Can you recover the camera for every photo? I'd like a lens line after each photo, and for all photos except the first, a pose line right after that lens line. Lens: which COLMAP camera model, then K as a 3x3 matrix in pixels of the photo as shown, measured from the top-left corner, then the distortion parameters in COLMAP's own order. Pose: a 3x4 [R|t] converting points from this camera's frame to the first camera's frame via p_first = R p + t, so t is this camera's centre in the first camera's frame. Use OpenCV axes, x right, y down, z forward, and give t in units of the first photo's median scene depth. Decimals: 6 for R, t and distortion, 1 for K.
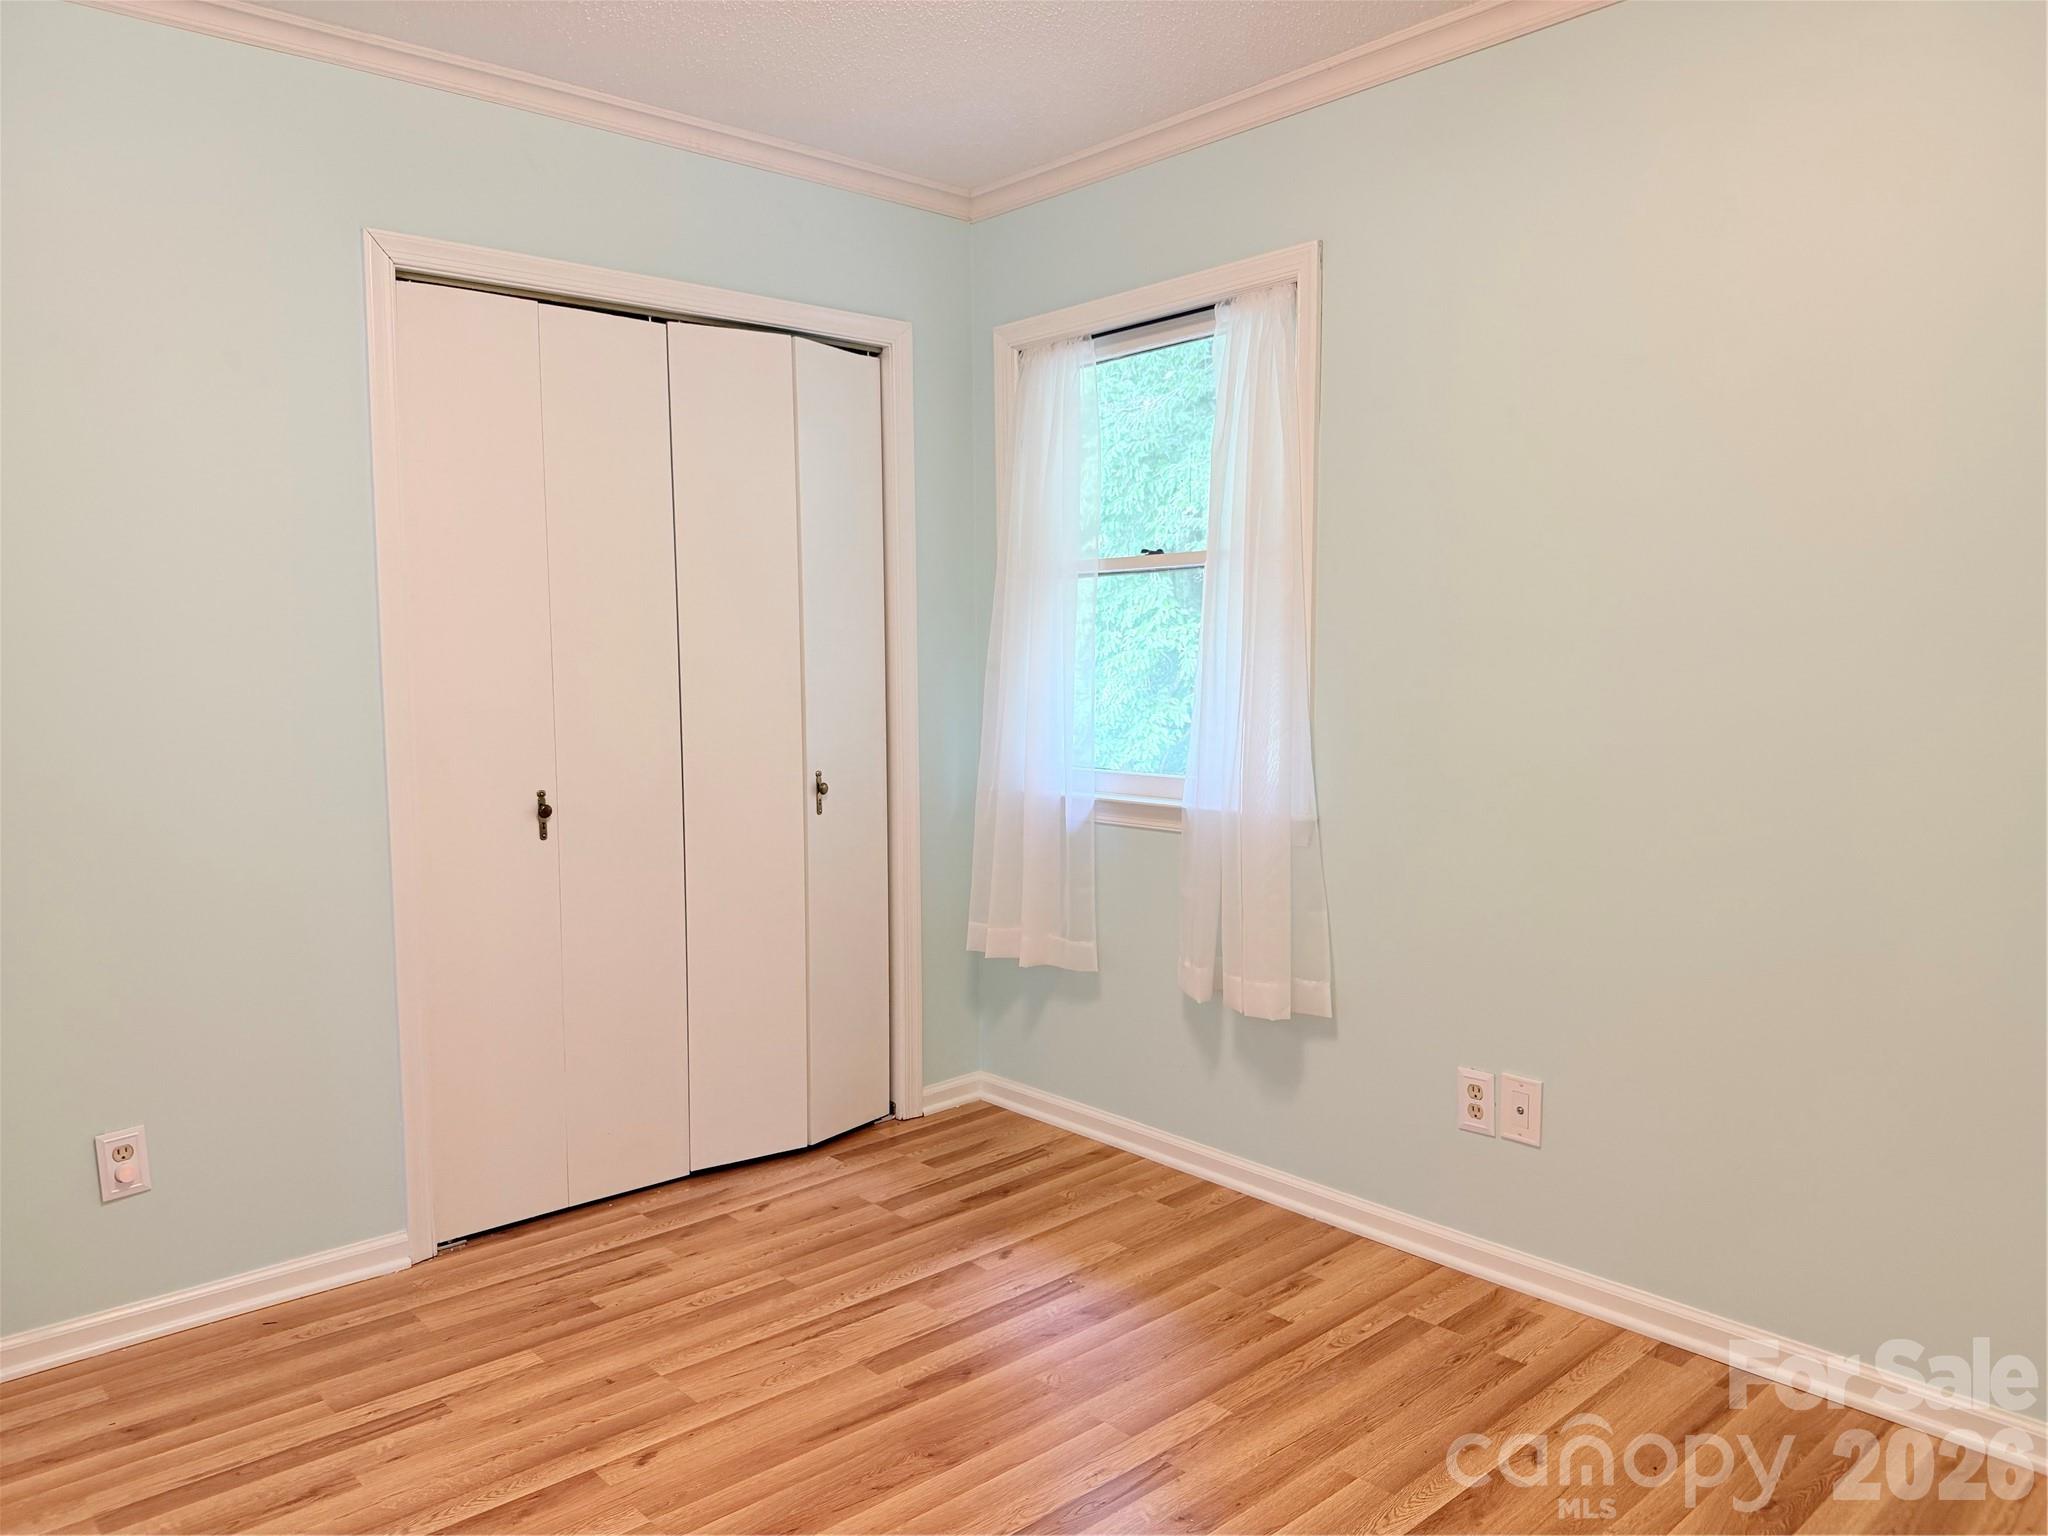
lens RADIAL K [[1465.7, 0, 1011.2], [0, 1465.7, 762.1], [0, 0, 1]] dist [0.118637, -0.133221]
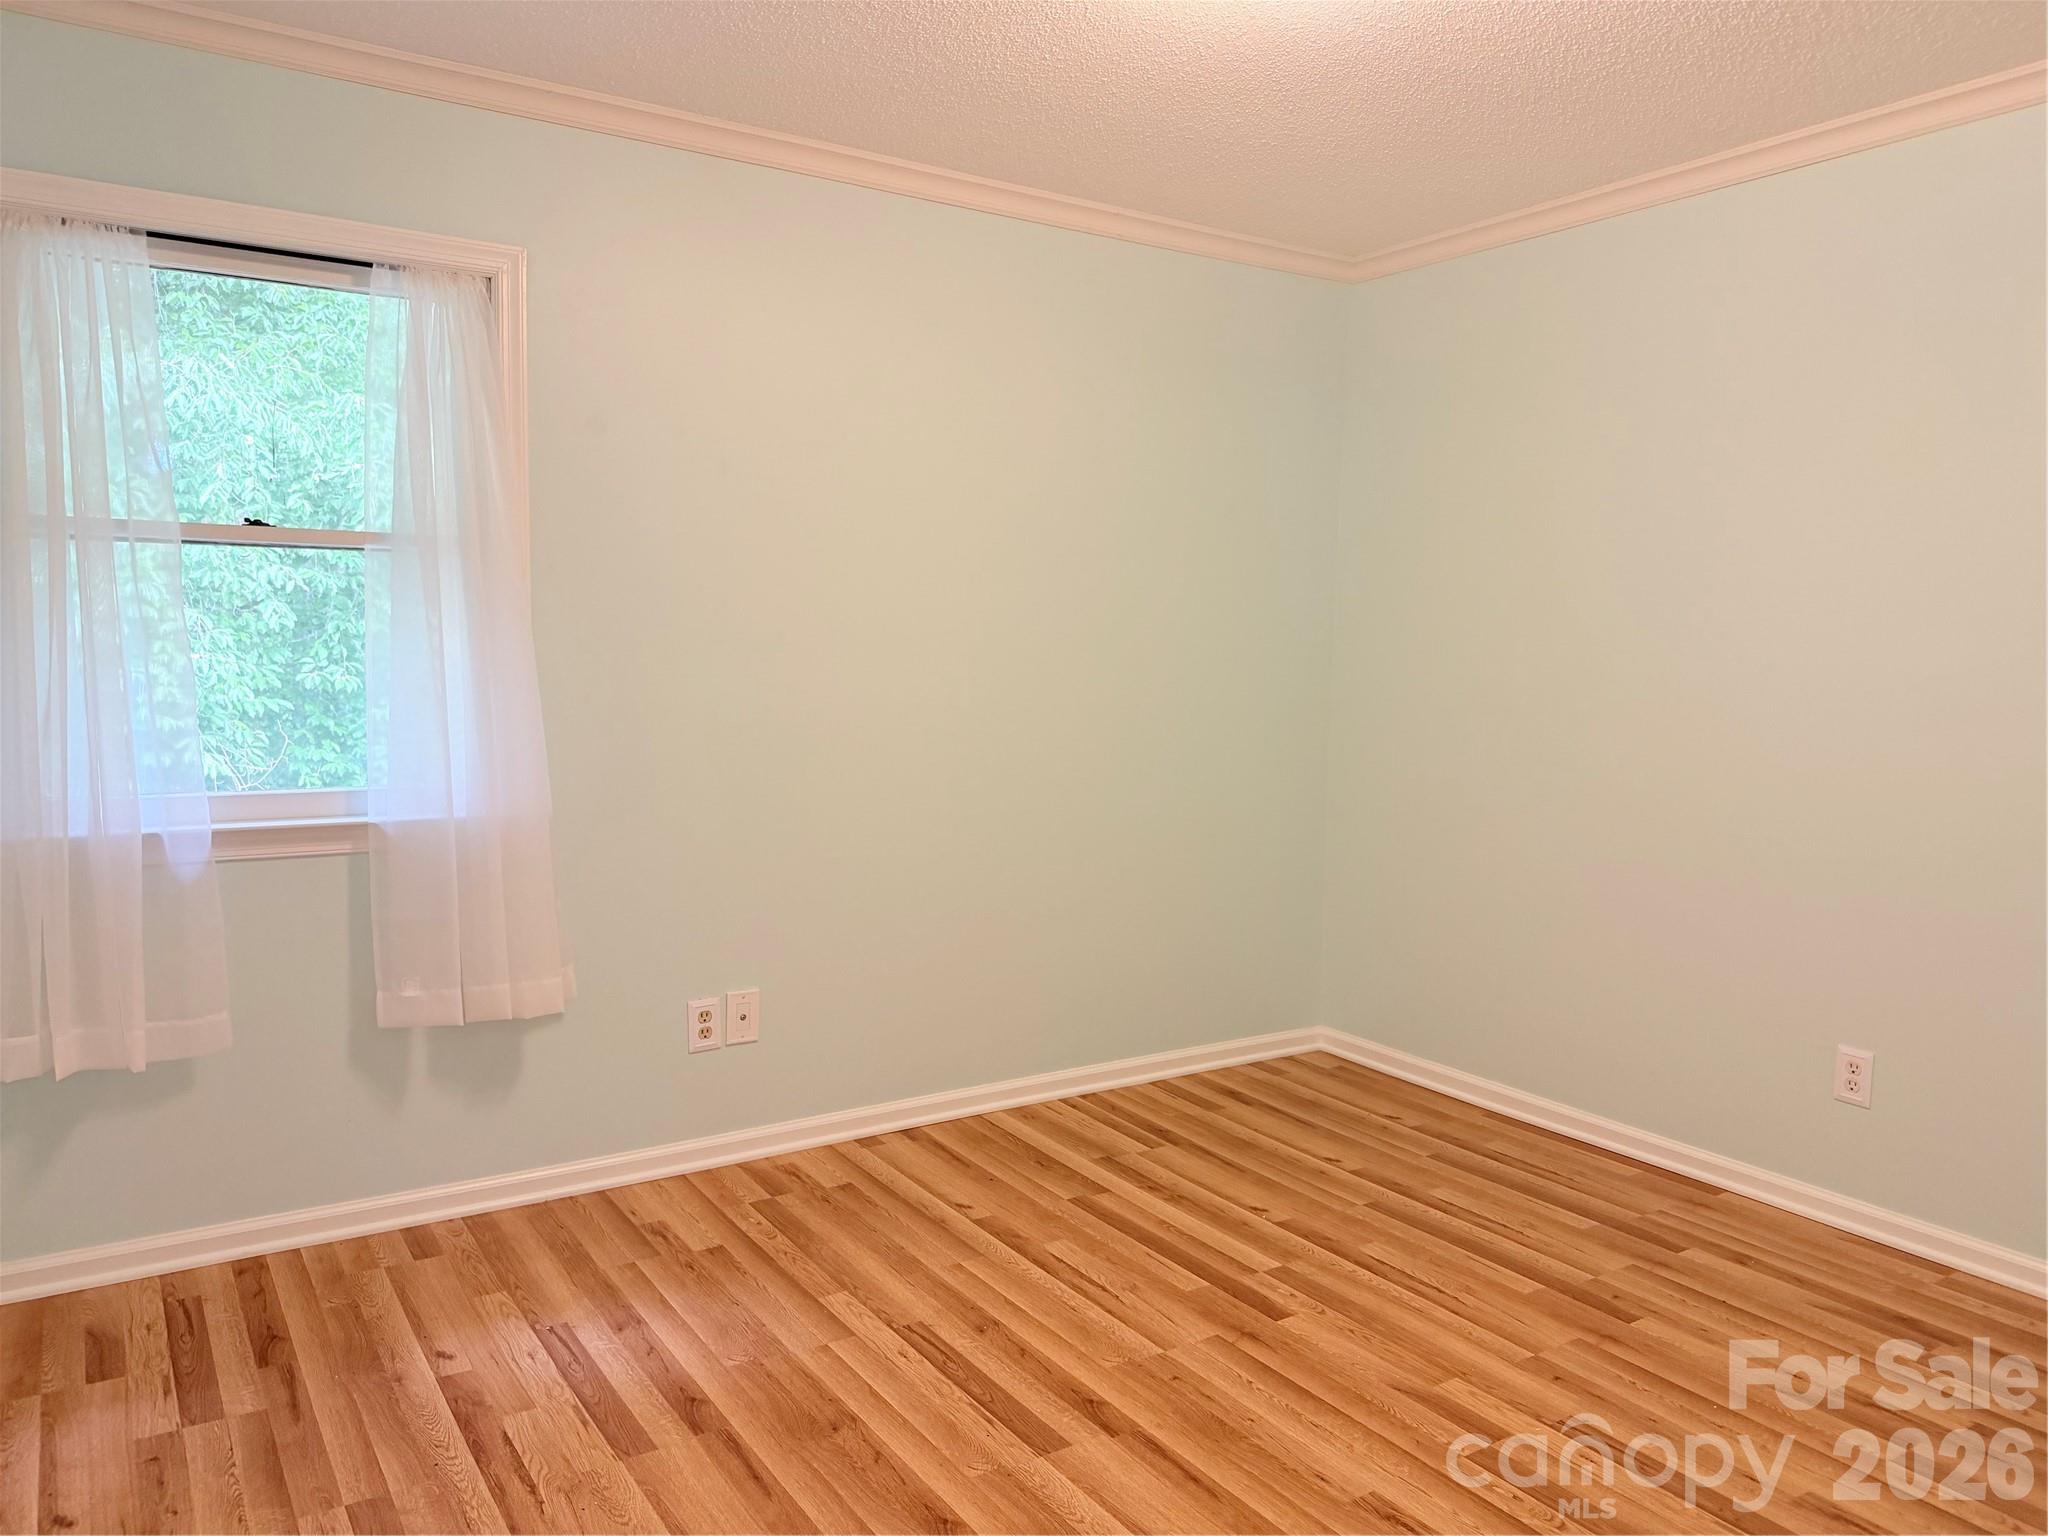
lens RADIAL K [[1465.7, 0, 1011.2], [0, 1465.7, 762.1], [0, 0, 1]] dist [0.118637, -0.133221]
pose [[0.168789, -0.068192, 0.983290, -0.793588], [0.065987, 0.996148, 0.057757, -0.035552], [-0.983441, 0.055135, 0.172639, 0.529710]]
